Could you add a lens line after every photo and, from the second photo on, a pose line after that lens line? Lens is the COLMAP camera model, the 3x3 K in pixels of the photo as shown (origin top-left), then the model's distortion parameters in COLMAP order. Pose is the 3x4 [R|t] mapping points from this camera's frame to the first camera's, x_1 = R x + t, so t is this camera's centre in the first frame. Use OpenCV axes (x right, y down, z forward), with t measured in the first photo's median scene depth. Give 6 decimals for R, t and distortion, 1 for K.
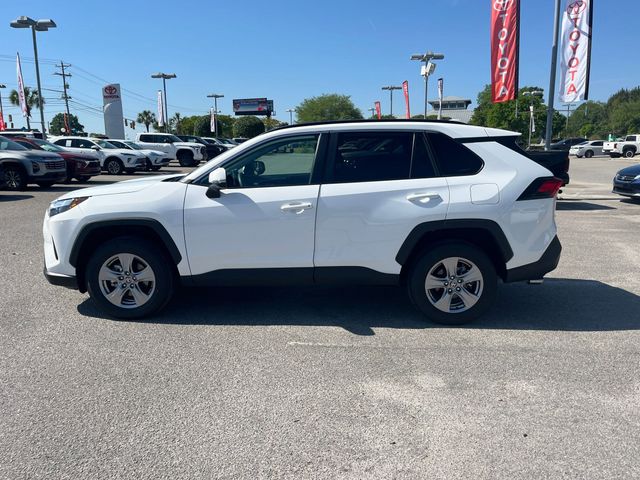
lens RADIAL K [[523.4, 0, 326.8], [0, 523.4, 253.0], [0, 0, 1]] dist [0.026420, -0.021859]
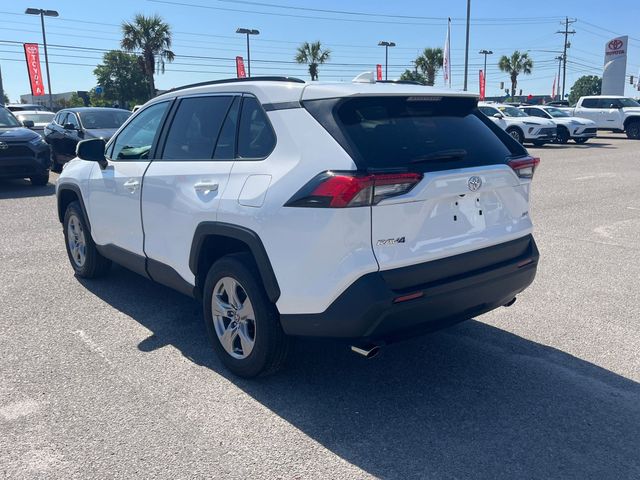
lens RADIAL K [[601.3, 0, 325.8], [0, 601.3, 253.8], [0, 0, 1]] dist [0.033062, 0.000000]
pose [[0.644868, 0.163875, -0.746519, 0.175984], [-0.142738, 0.985381, 0.093008, -0.022088], [0.750847, 0.046578, 0.658832, 0.110581]]
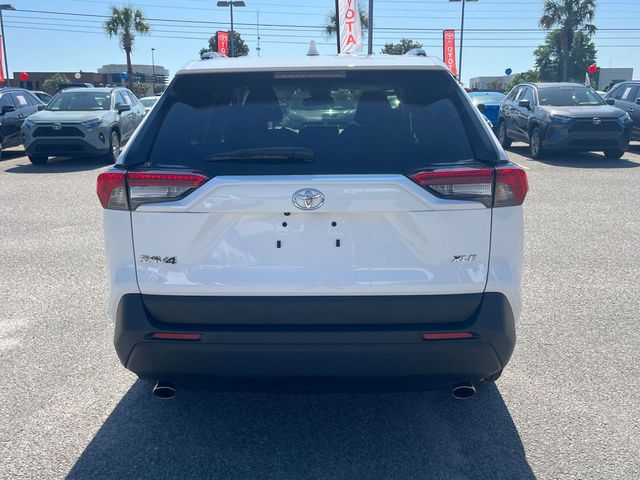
lens RADIAL K [[601.3, 0, 321.7], [0, 601.3, 237.9], [0, 0, 1]] dist [0.033062, 0.000000]
pose [[-0.032634, 0.221629, -0.974585, 0.185046], [-0.193198, 0.955315, 0.223716, -0.046376], [0.980617, 0.195588, 0.011643, 0.232746]]
